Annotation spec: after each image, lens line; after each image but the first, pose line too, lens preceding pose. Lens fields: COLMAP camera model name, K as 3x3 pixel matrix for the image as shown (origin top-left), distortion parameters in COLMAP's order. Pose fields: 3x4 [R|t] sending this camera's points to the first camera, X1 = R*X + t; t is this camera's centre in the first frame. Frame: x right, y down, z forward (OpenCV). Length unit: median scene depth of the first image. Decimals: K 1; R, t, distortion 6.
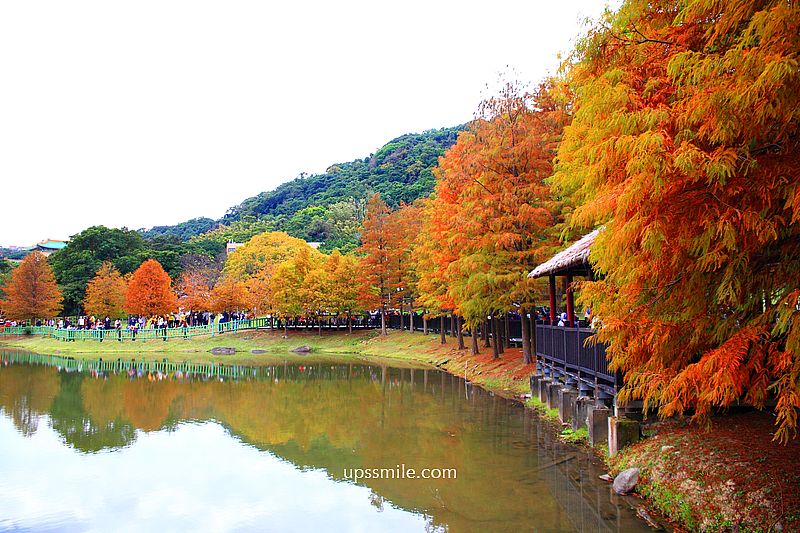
lens RADIAL K [[557.7, 0, 399.0], [0, 557.7, 269.0], [0, 0, 1]] dist [-0.118614, 0.111733]
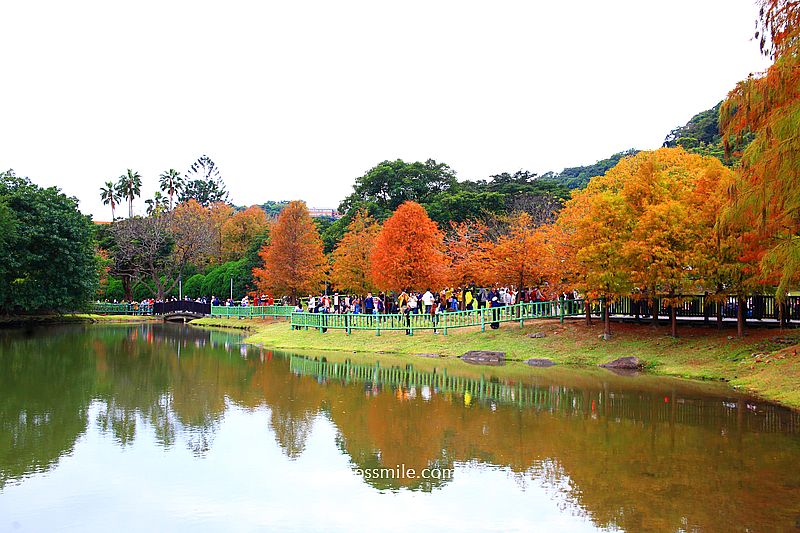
lens RADIAL K [[808.9, 0, 401.1], [0, 808.9, 266.5], [0, 0, 1]] dist [-0.007629, -0.003355]
pose [[0.801134, -0.002530, -0.598480, 0.074072], [0.031675, 0.998769, 0.038177, 0.018683], [0.597647, -0.049542, 0.800227, 0.235223]]
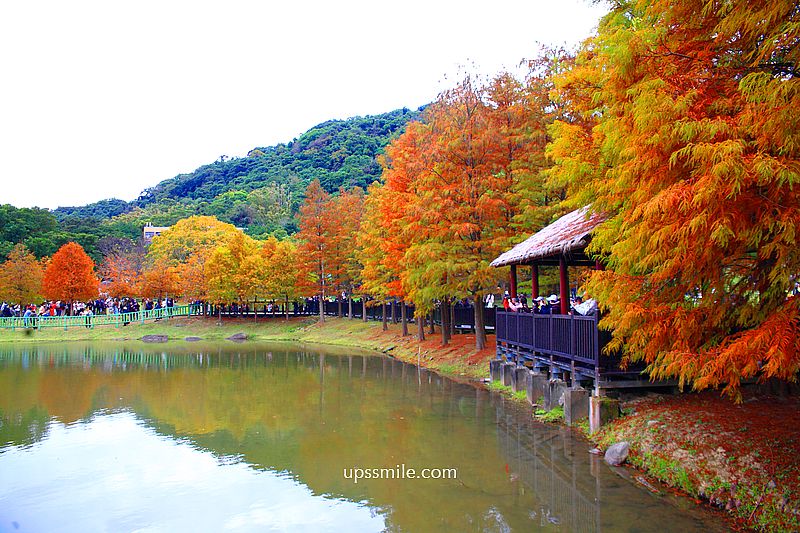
lens RADIAL K [[557.7, 0, 399.0], [0, 557.7, 269.0], [0, 0, 1]] dist [-0.118614, 0.111733]
pose [[0.989630, 0.012158, 0.143122, -0.026509], [-0.015318, 0.999662, 0.021003, 0.000379], [-0.142818, -0.022977, 0.989482, -0.001890]]
